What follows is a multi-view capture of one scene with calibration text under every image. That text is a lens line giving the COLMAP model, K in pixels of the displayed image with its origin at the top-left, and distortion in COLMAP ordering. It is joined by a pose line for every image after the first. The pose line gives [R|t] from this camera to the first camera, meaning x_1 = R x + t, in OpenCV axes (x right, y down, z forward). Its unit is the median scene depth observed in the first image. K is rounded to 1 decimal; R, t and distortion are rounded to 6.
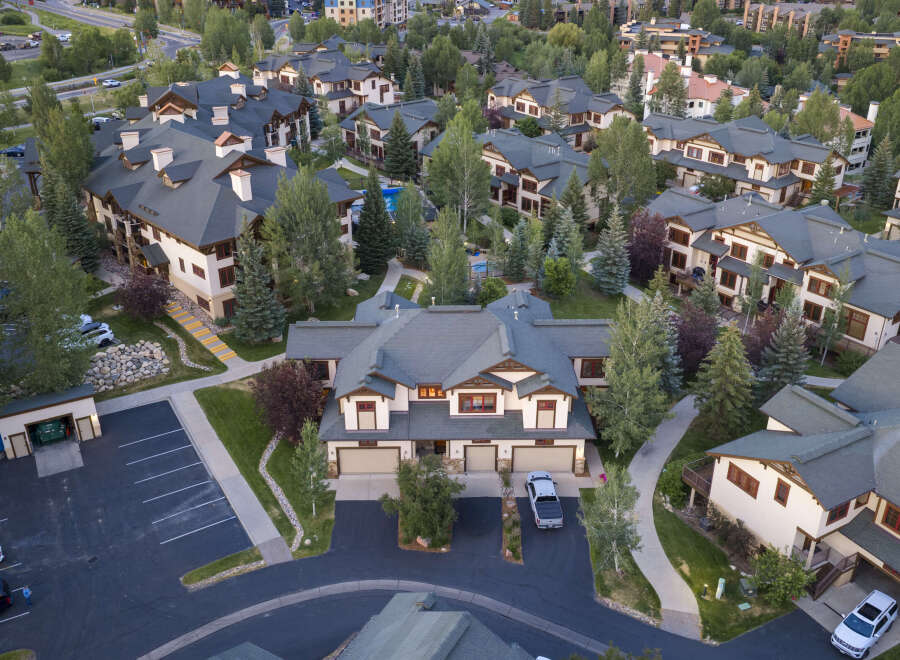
lens RADIAL K [[819.5, 0, 450.0], [0, 819.5, 330.0], [0, 0, 1]] dist [0.025703, -0.053545]
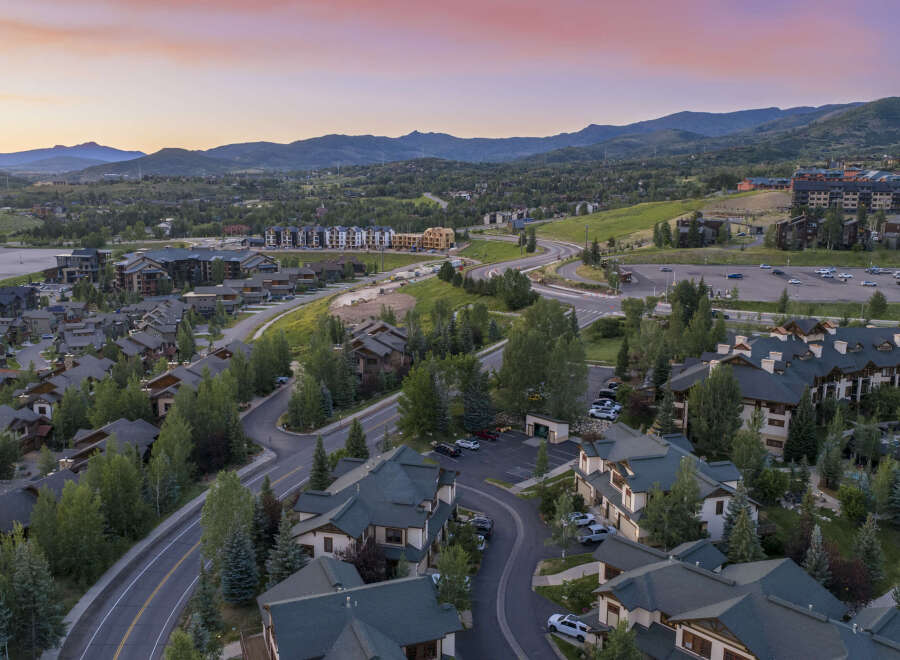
lens RADIAL K [[819.5, 0, 450.0], [0, 819.5, 330.0], [0, 0, 1]] dist [0.025703, -0.053545]
pose [[0.256824, 0.189571, -0.947684, 1.235022], [-0.441170, 0.895445, 0.059563, -0.117766], [0.859890, 0.402792, 0.313605, -0.007205]]
